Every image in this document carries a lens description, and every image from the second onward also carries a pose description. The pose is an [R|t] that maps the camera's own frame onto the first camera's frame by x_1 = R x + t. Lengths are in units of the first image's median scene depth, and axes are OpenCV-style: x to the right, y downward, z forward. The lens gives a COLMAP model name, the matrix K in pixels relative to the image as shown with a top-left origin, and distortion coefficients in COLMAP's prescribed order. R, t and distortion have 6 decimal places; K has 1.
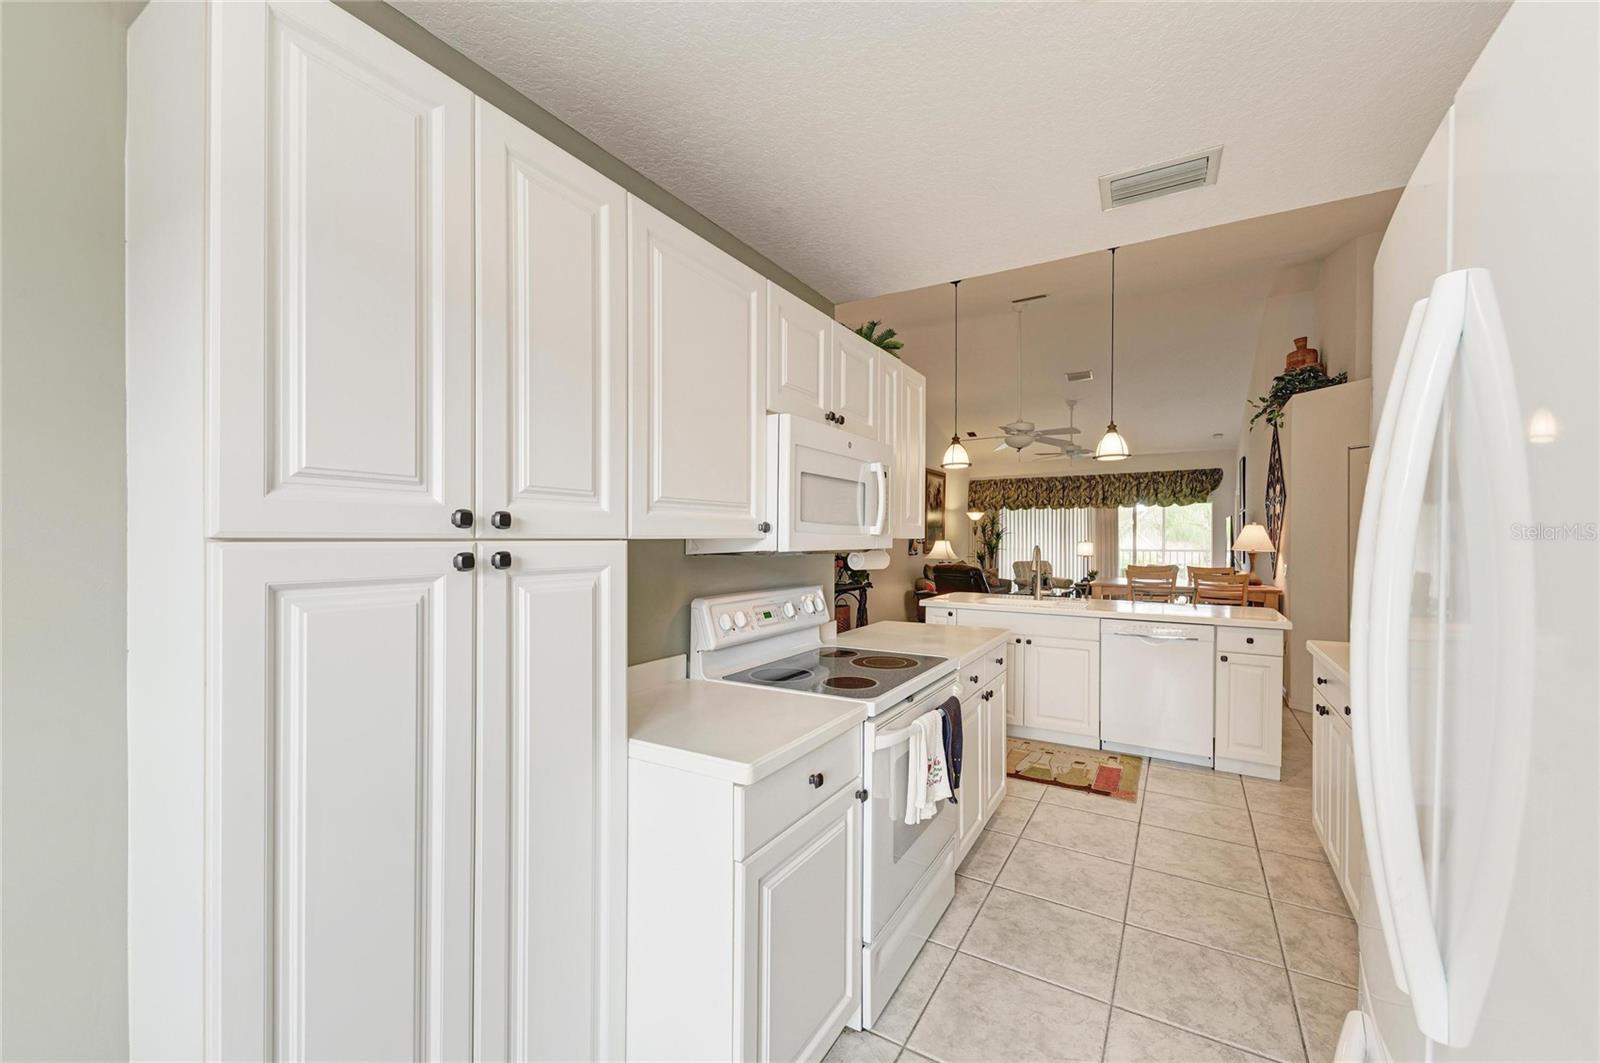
lens RADIAL K [[625.8, 0, 805.3], [0, 625.8, 539.9], [0, 0, 1]] dist [0.007993, -0.000260]
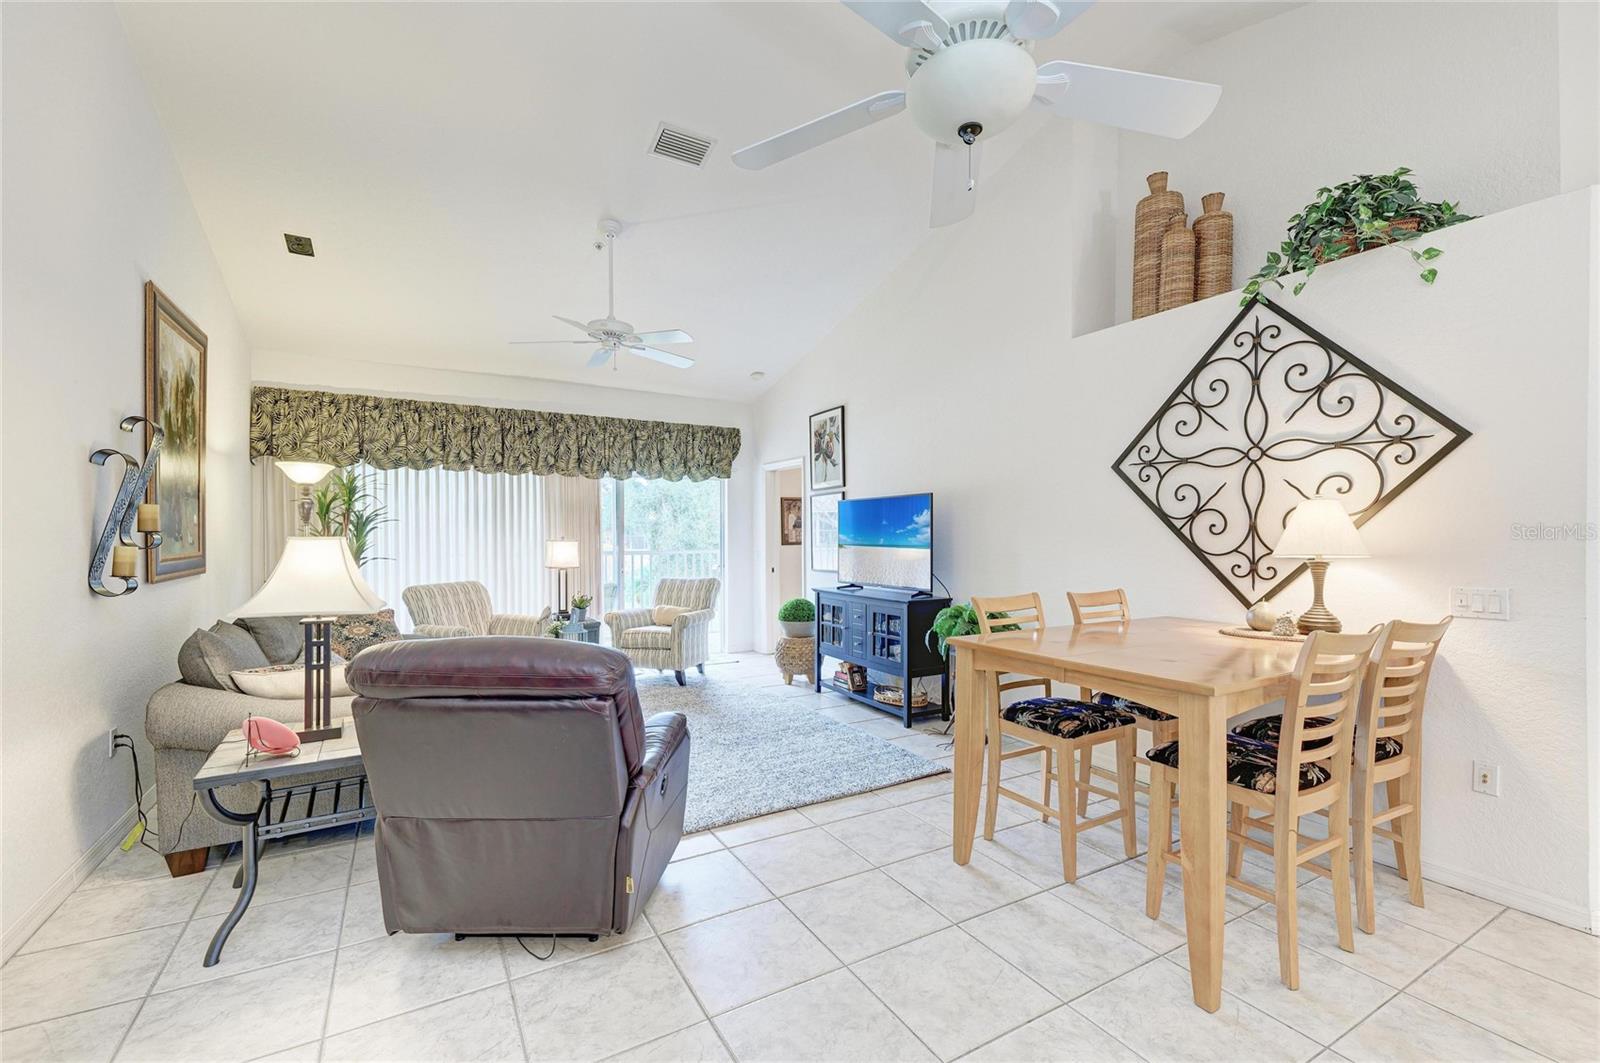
lens RADIAL K [[680.3, 0, 802.9], [0, 680.3, 539.8], [0, 0, 1]] dist [0.001545, 0.000038]
pose [[0.480170, -0.003519, 0.877169, 0.057207], [0.001282, 0.999994, 0.003310, 0.000818], [-0.877175, -0.000465, 0.480171, 0.547688]]
